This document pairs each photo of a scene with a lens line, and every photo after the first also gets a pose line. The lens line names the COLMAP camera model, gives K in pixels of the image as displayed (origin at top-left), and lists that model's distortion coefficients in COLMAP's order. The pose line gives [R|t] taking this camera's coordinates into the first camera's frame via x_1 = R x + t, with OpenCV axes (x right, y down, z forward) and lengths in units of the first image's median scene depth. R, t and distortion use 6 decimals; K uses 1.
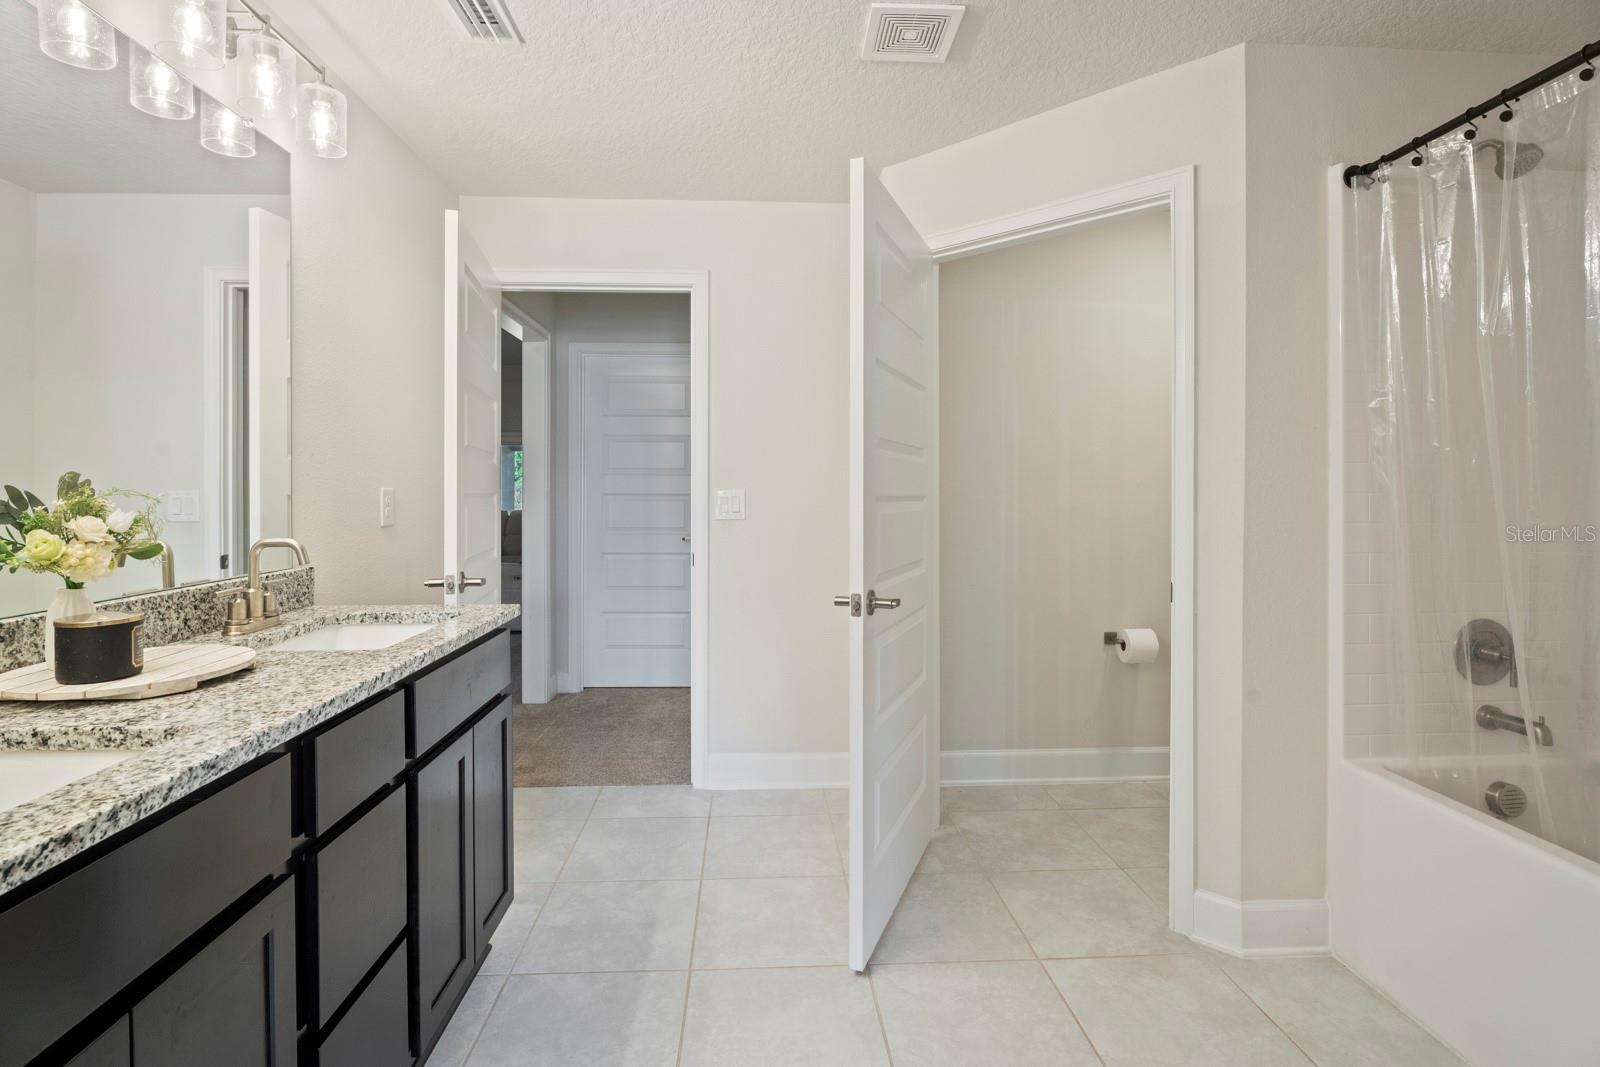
lens RADIAL K [[818.1, 0, 797.9], [0, 818.1, 474.9], [0, 0, 1]] dist [-0.002625, 0.000054]
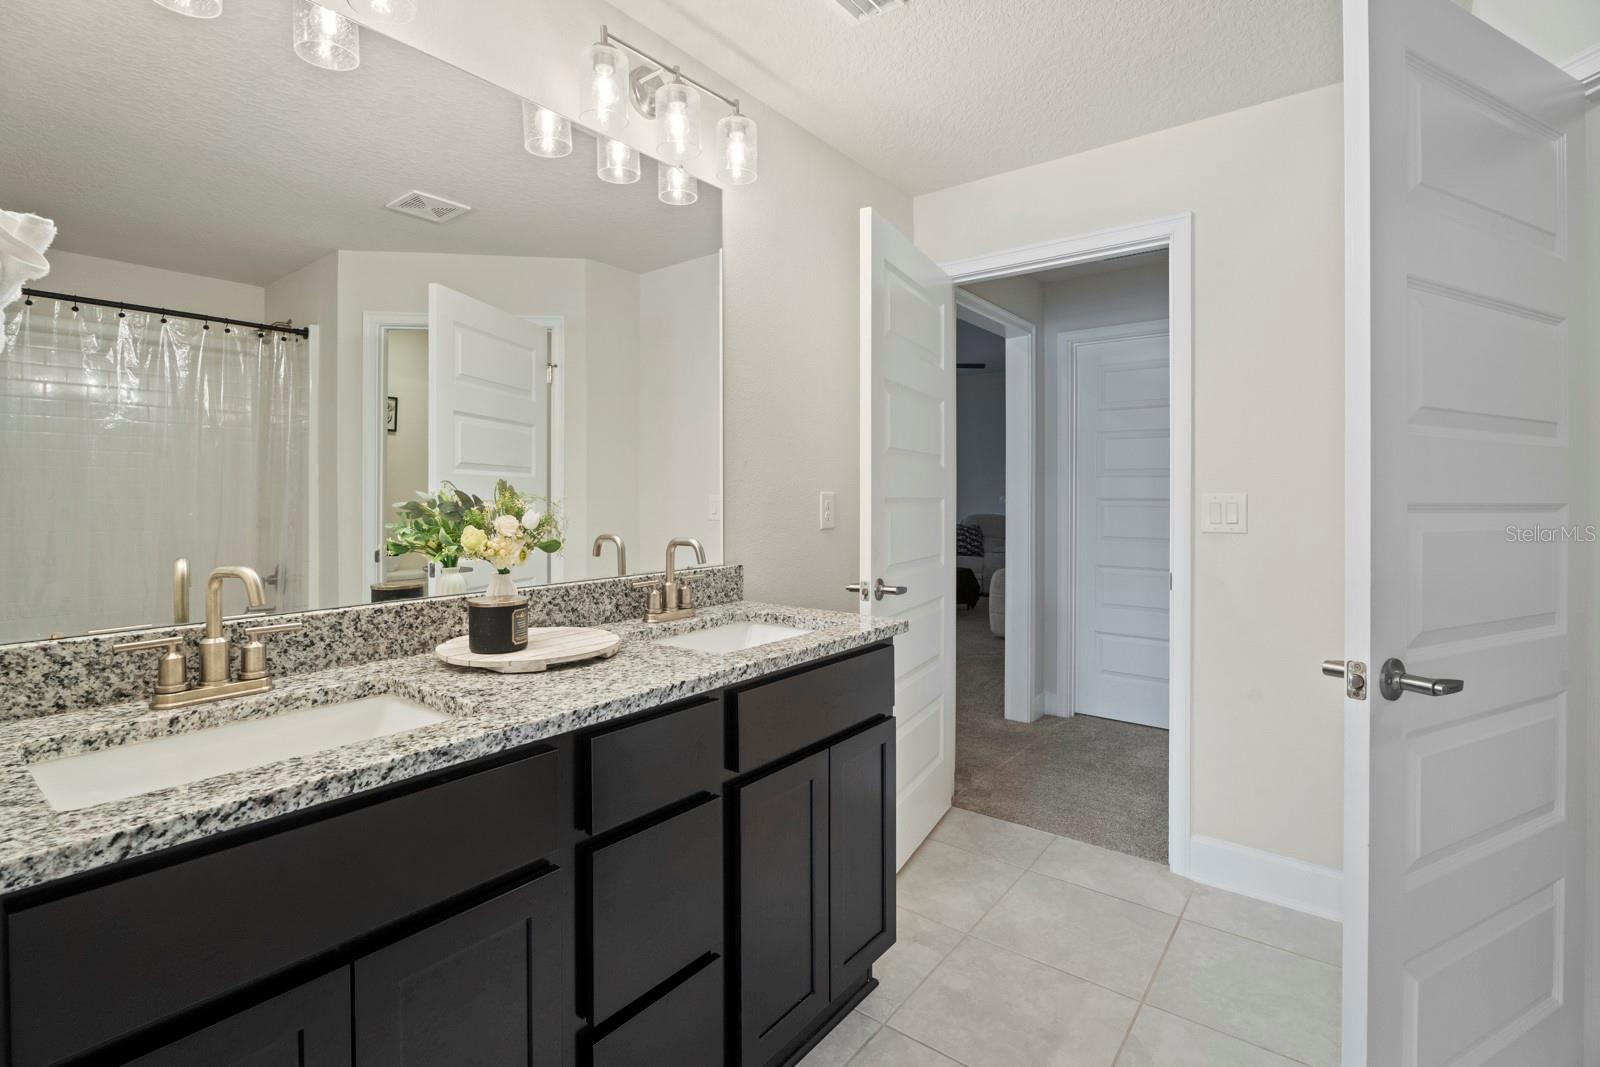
lens RADIAL K [[769.4, 0, 792.8], [0, 769.4, 488.7], [0, 0, 1]] dist [-0.010823, 0.000624]
pose [[0.735150, -0.007242, -0.677866, 0.198176], [0.013767, 0.999896, 0.004247, 0.010450], [0.677765, -0.012454, 0.735173, 0.393219]]
